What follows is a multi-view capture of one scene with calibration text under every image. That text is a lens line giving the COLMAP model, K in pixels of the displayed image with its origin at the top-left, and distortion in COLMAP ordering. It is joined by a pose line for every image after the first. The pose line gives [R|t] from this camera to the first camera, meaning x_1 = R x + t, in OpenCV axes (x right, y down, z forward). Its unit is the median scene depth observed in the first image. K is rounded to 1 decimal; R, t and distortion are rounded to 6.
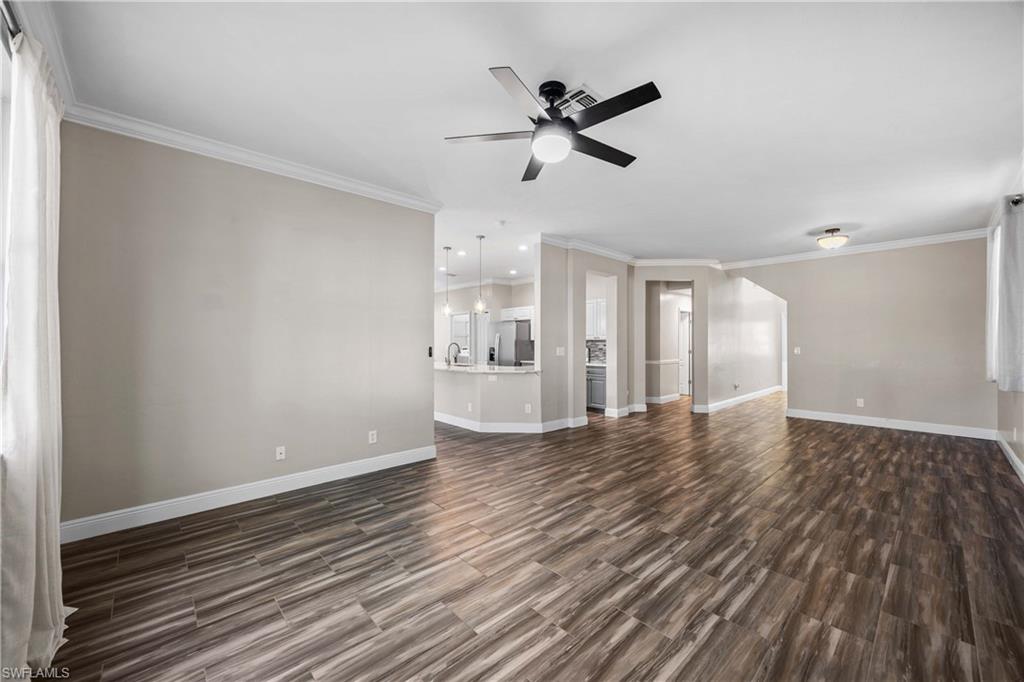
lens RADIAL K [[390.3, 0, 519.2], [0, 390.3, 348.0], [0, 0, 1]] dist [-0.003306, 0.000588]
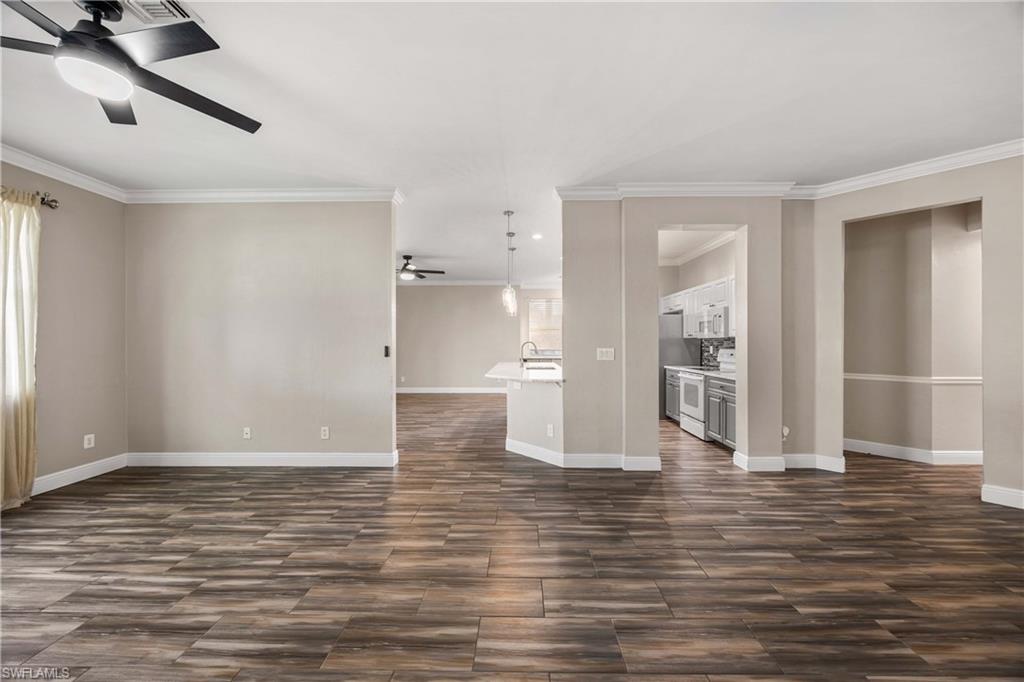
lens RADIAL K [[390.3, 0, 516.3], [0, 390.3, 342.1], [0, 0, 1]] dist [-0.003306, 0.000588]
pose [[0.716686, 0.000393, -0.697396, 0.820475], [-0.007058, 0.999953, -0.006690, -0.008616], [0.697360, 0.009717, 0.716655, 0.713645]]
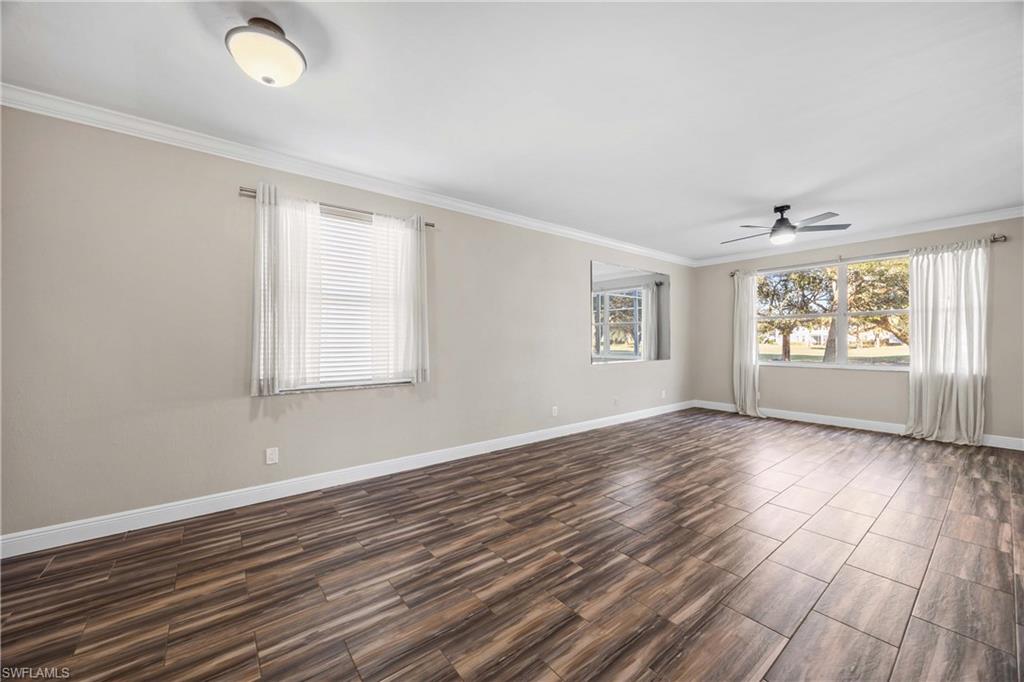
lens RADIAL K [[390.3, 0, 519.4], [0, 390.3, 337.2], [0, 0, 1]] dist [-0.003306, 0.000588]
pose [[-0.996920, 0.002749, 0.078377, 0.854885], [0.003094, 0.999986, 0.004276, -0.027223], [-0.078364, 0.004505, -0.996915, 2.106477]]
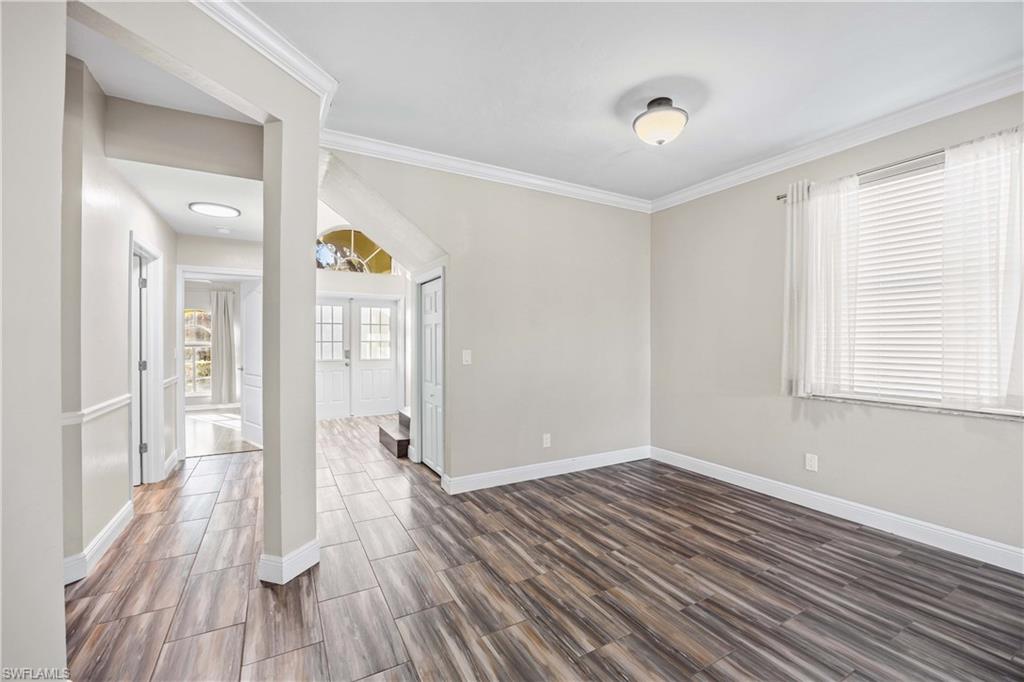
lens RADIAL K [[430.3, 0, 516.5], [0, 430.3, 337.6], [0, 0, 1]] dist [-0.000395, -0.000421]
pose [[0.233809, 0.004483, 0.972272, 0.396509], [0.012175, 0.999897, -0.007538, -0.026922], [-0.972206, 0.013600, 0.233730, 1.639608]]
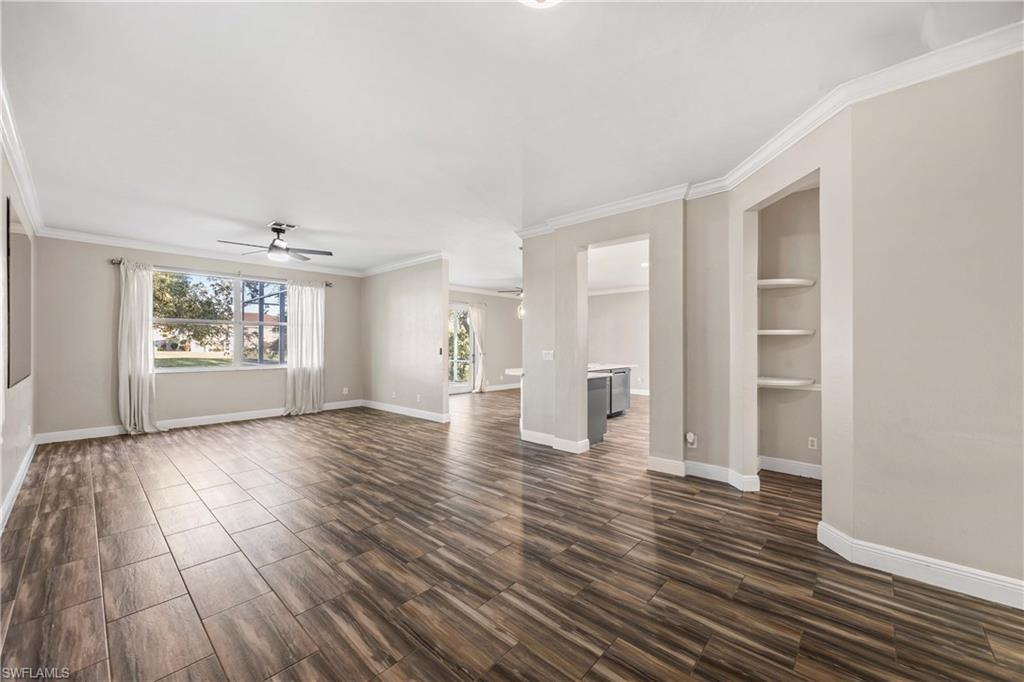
lens RADIAL K [[390.3, 0, 516.7], [0, 390.3, 359.1], [0, 0, 1]] dist [-0.003306, 0.000588]
pose [[0.086534, 0.034017, -0.995668, 1.674536], [-0.012477, 0.999376, 0.033060, -0.017582], [0.996171, 0.009562, 0.086905, 1.505049]]
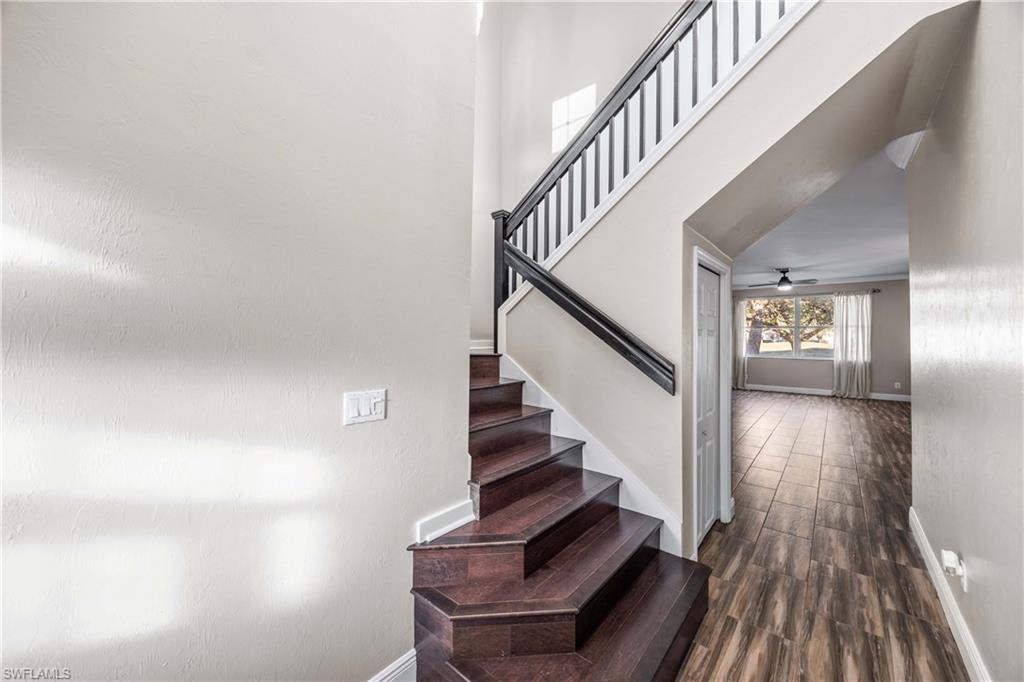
lens RADIAL K [[390.3, 0, 516.5], [0, 390.3, 327.1], [0, 0, 1]] dist [-0.003306, 0.000588]
pose [[-0.991997, -0.010241, -0.125846, 2.034691], [-0.008789, 0.999888, -0.012089, -0.061537], [0.125956, -0.010886, -0.991976, 2.921343]]
